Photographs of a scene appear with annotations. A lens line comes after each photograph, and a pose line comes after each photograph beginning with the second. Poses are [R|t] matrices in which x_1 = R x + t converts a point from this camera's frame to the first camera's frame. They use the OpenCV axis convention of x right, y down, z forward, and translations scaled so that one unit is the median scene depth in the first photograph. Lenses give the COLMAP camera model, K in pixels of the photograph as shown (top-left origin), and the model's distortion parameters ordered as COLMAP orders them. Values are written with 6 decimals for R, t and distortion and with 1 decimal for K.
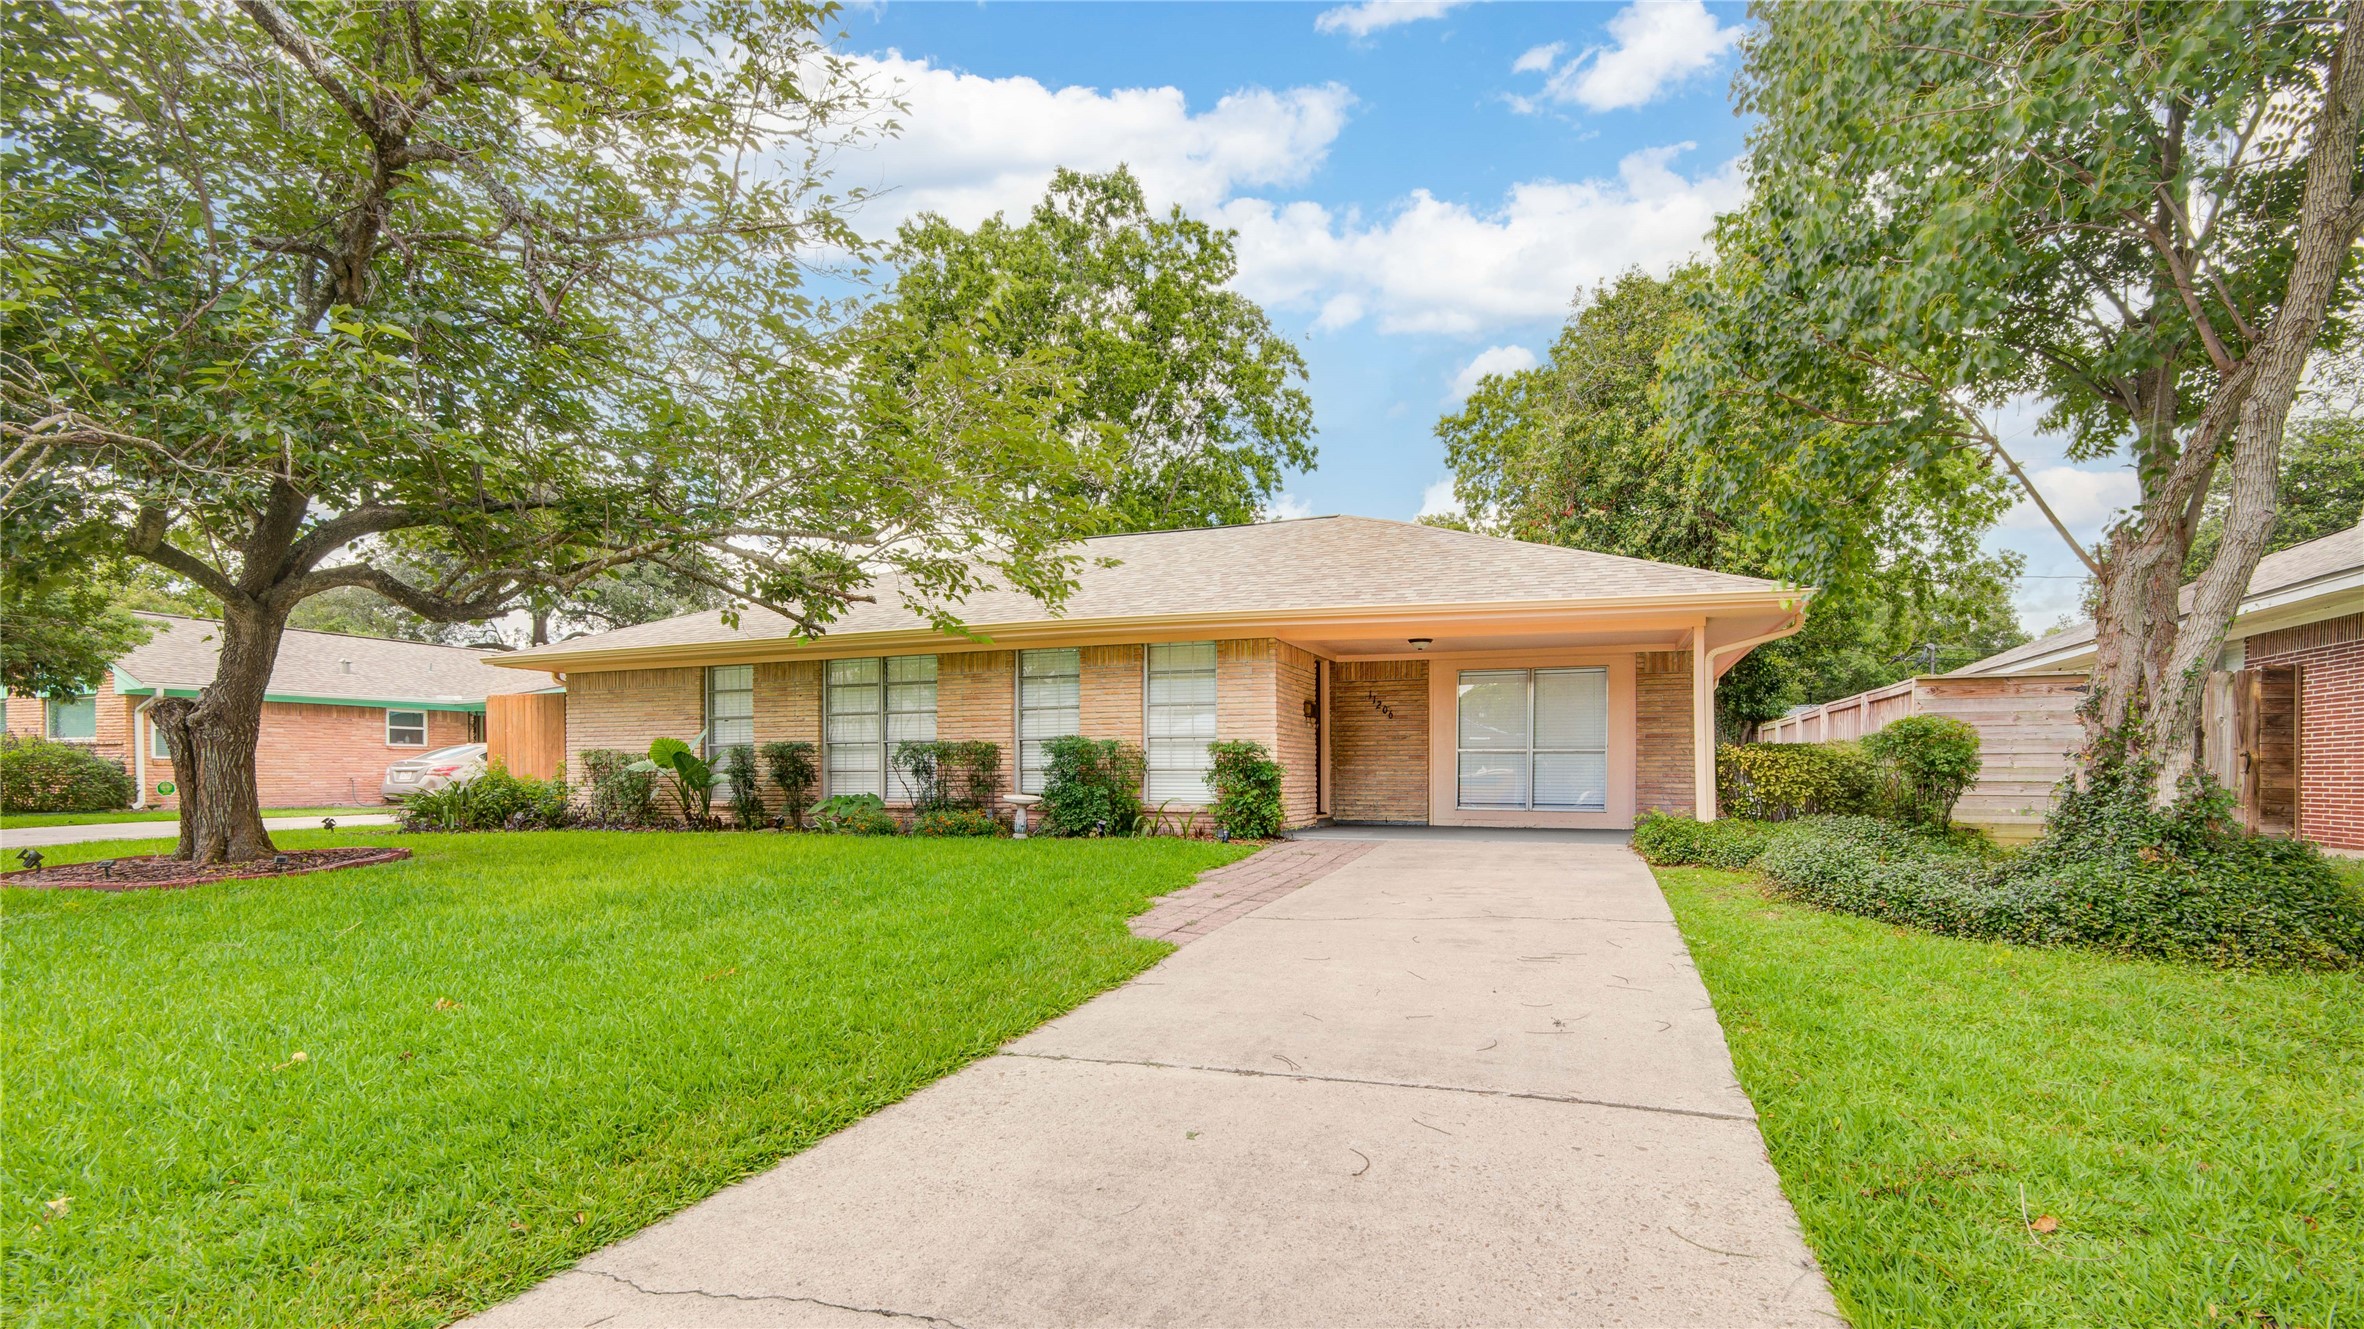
lens RADIAL K [[1115.1, 0, 1197.3], [0, 1115.1, 722.1], [0, 0, 1]] dist [0.002590, 0.000196]
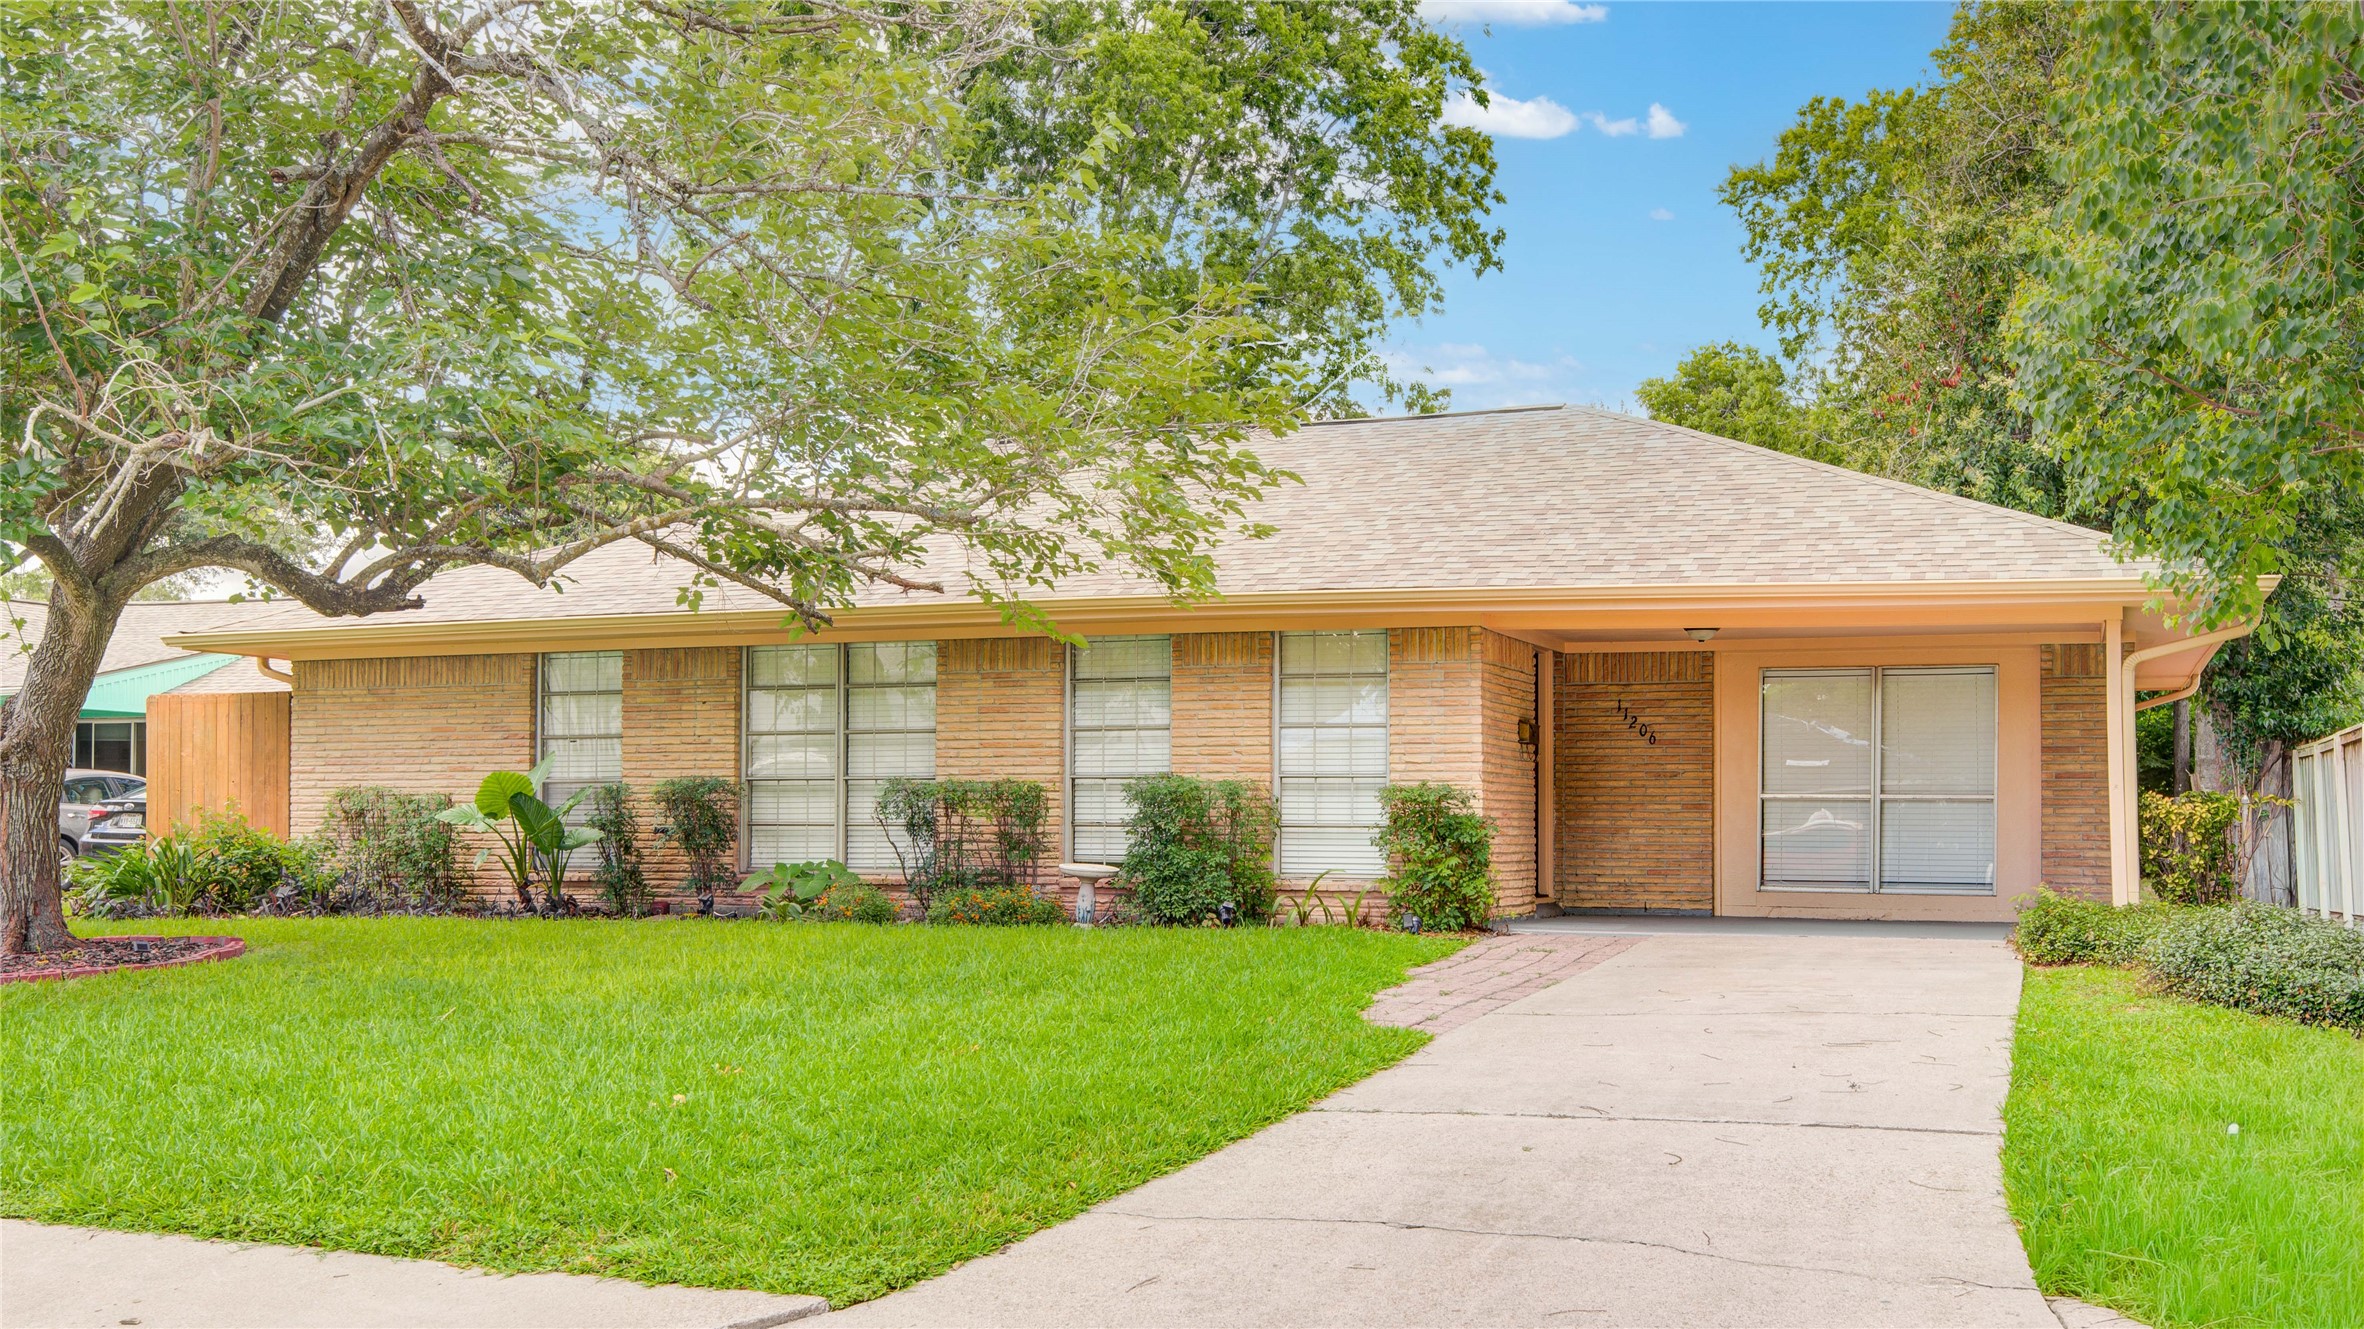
lens RADIAL K [[2470.7, 0, 1181.2], [0, 2470.7, 667.5], [0, 0, 1]] dist [0.005589, 0.000000]
pose [[0.999987, 0.004325, -0.002678, -0.092997], [-0.004370, 0.999849, -0.016835, -0.023123], [0.002604, 0.016846, 0.999855, -0.411106]]
